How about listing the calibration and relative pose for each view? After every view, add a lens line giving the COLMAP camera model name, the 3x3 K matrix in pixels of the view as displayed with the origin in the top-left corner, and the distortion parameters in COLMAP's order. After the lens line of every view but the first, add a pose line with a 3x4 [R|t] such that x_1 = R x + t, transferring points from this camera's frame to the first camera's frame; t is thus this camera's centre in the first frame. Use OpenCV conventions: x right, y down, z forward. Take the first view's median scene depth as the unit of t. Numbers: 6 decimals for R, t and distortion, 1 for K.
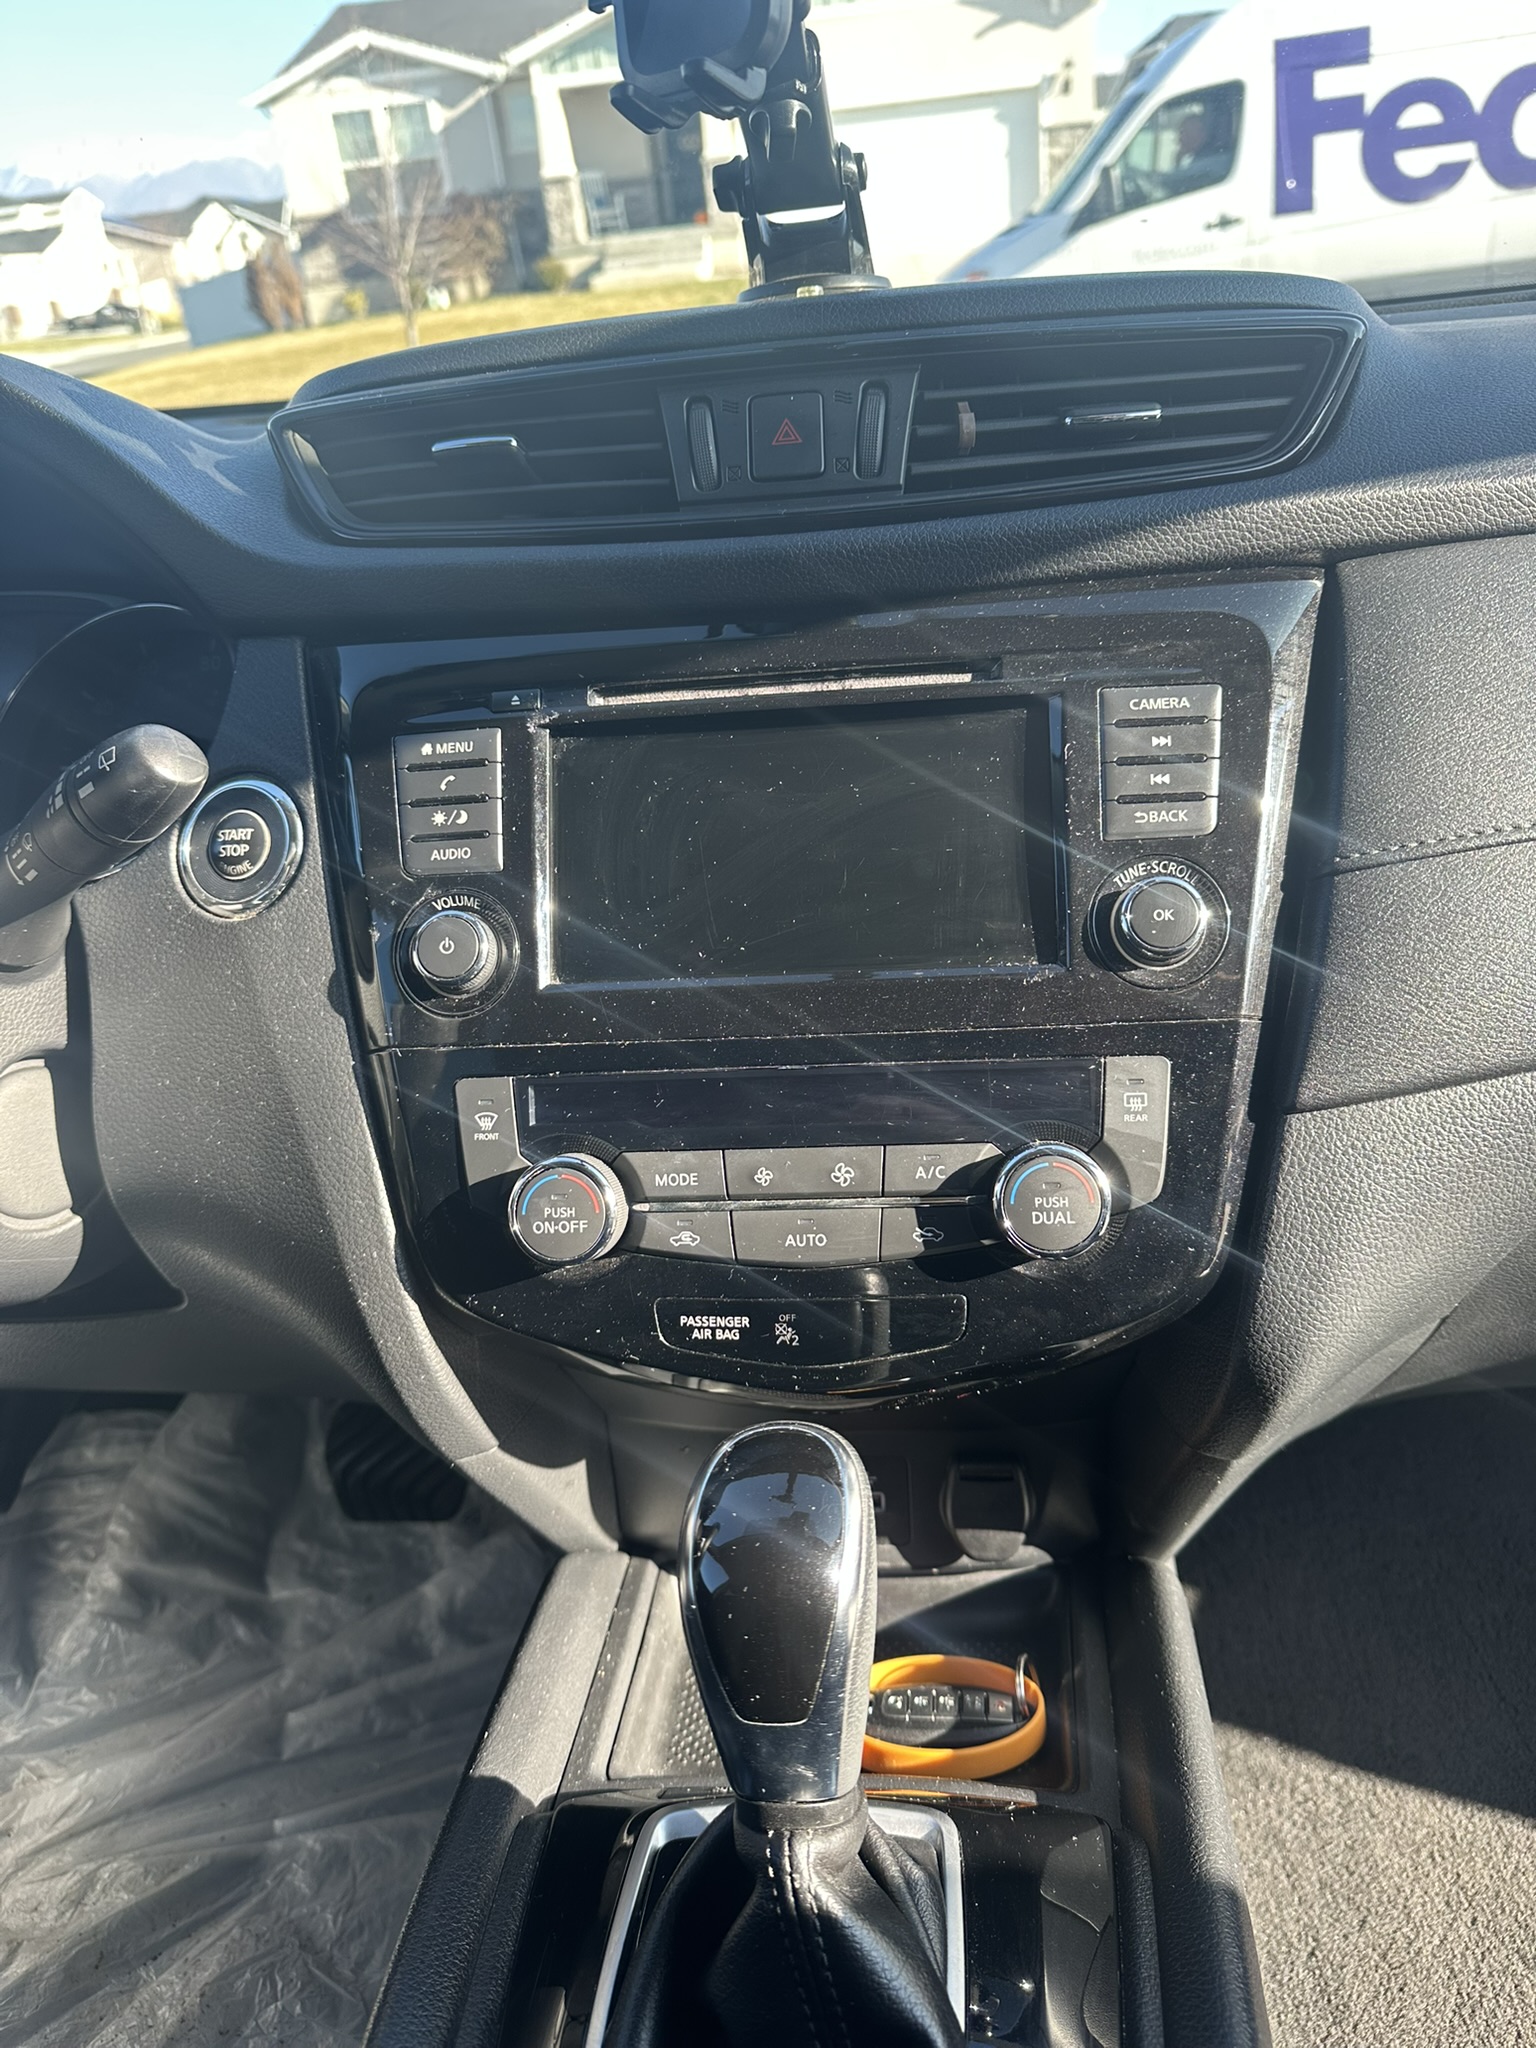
lens RADIAL K [[1475.0, 0, 768.0], [0, 1475.0, 1024.0], [0, 0, 1]] dist [-0.002879, -0.005344]
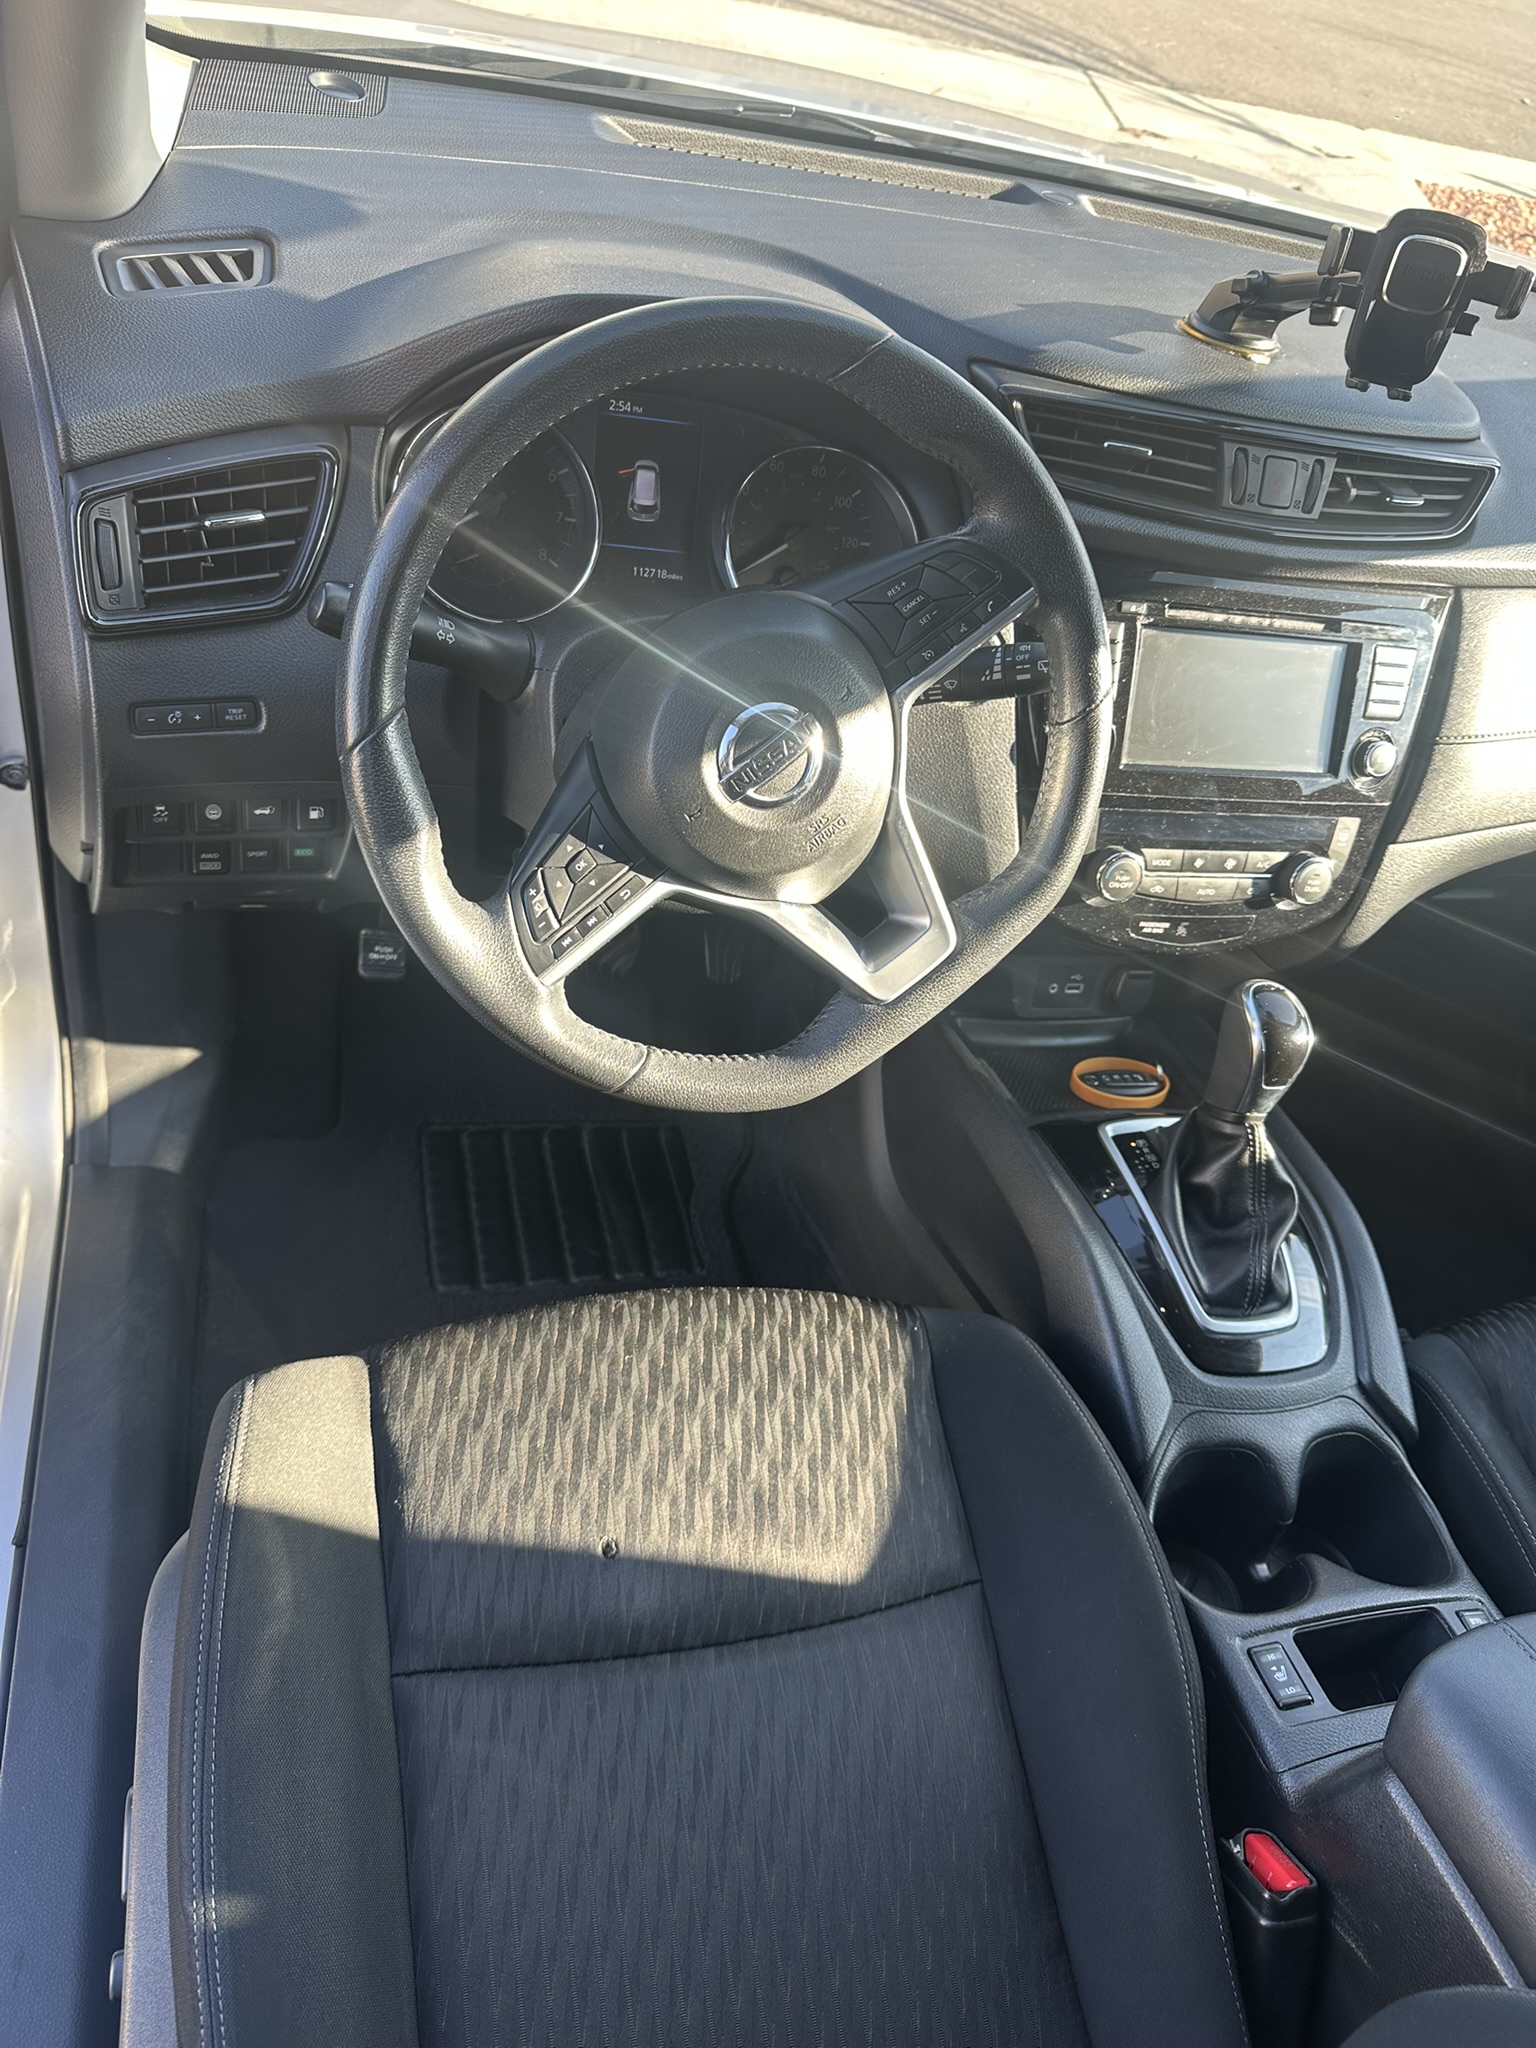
lens RADIAL K [[1475.0, 0, 768.0], [0, 1475.0, 1024.0], [0, 0, 1]] dist [-0.002879, -0.005344]
pose [[0.882557, -0.042257, 0.468303, -1.560067], [-0.140606, 0.926665, 0.348601, -0.334881], [-0.448691, -0.373506, 0.811893, -0.539085]]
